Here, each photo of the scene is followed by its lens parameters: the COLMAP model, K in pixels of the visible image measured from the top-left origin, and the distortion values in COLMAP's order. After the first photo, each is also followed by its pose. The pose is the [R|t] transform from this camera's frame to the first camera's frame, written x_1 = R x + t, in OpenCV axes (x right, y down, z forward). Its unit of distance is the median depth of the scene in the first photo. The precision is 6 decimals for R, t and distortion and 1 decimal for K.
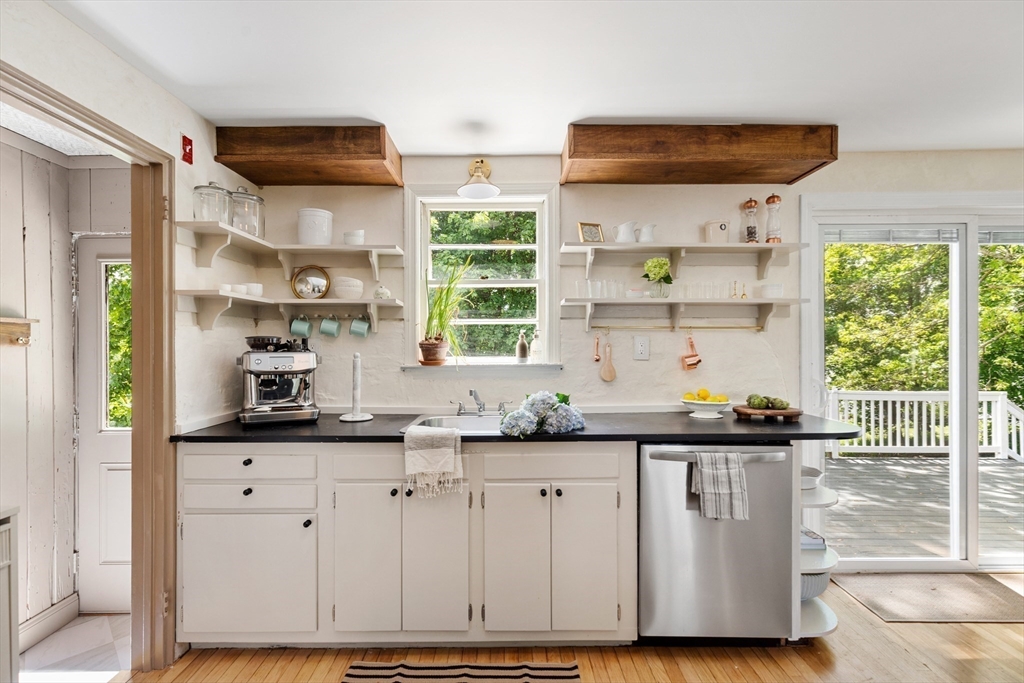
lens RADIAL K [[466.6, 0, 506.3], [0, 466.6, 347.1], [0, 0, 1]] dist [0.003267, 0.000105]
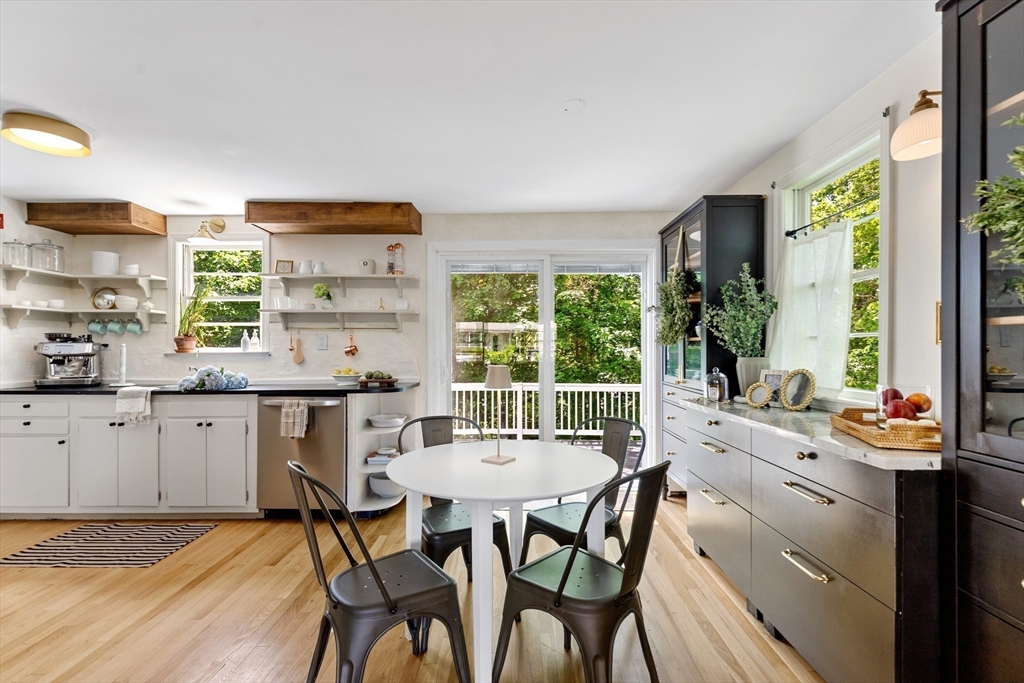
lens RADIAL K [[468.5, 0, 515.3], [0, 468.5, 351.1], [0, 0, 1]] dist [0.001680, 0.000297]
pose [[0.999992, 0.002066, -0.003309, 1.025402], [-0.002078, 0.999991, -0.003701, 0.040653], [0.003301, 0.003708, 0.999988, -0.587276]]
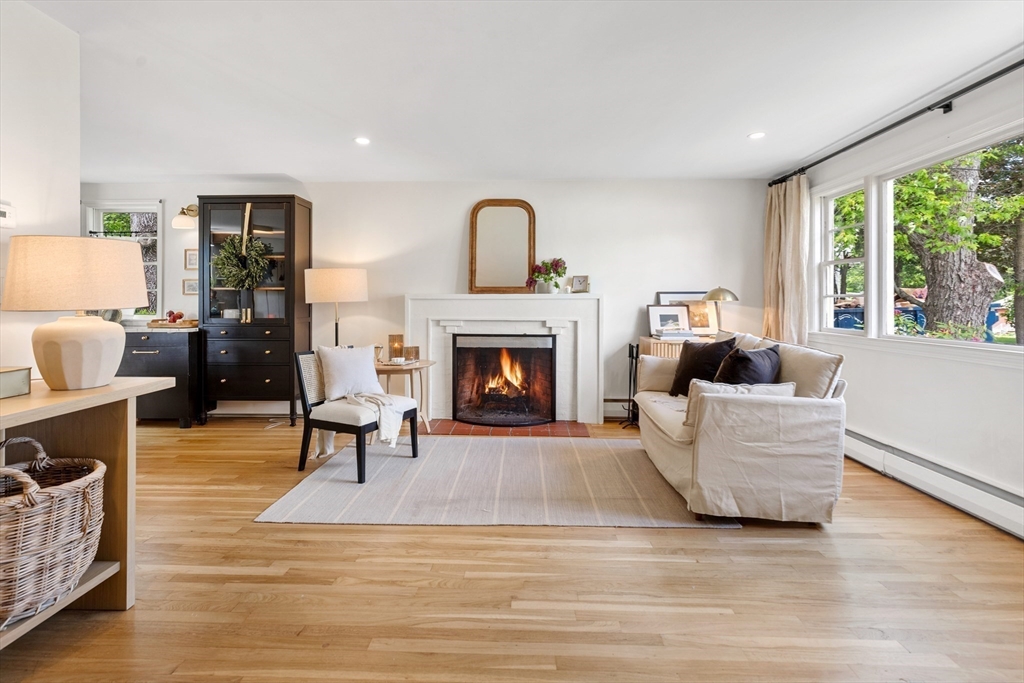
lens RADIAL K [[476.0, 0, 511.3], [0, 476.0, 304.3], [0, 0, 1]] dist [0.007608, -0.000345]
pose [[0.034098, 0.000496, 0.999418, -0.373217], [0.005053, 0.999987, -0.000669, 0.077131], [-0.999406, 0.005072, 0.034095, -1.370000]]
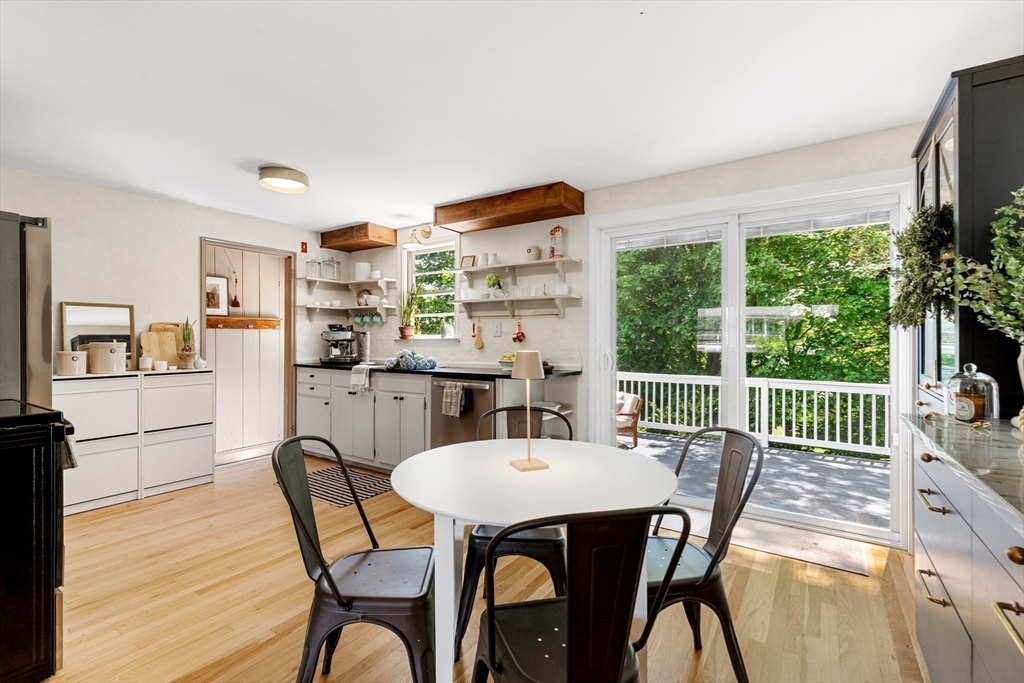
lens RADIAL K [[459.0, 0, 512.0], [0, 459.0, 341.5], [0, 0, 1]] dist [0.007555, 0.000254]
pose [[0.829415, 0.006406, -0.558596, 1.354034], [-0.007611, 0.999971, 0.000167, 0.049939], [0.558581, 0.004113, 0.829440, -0.325922]]
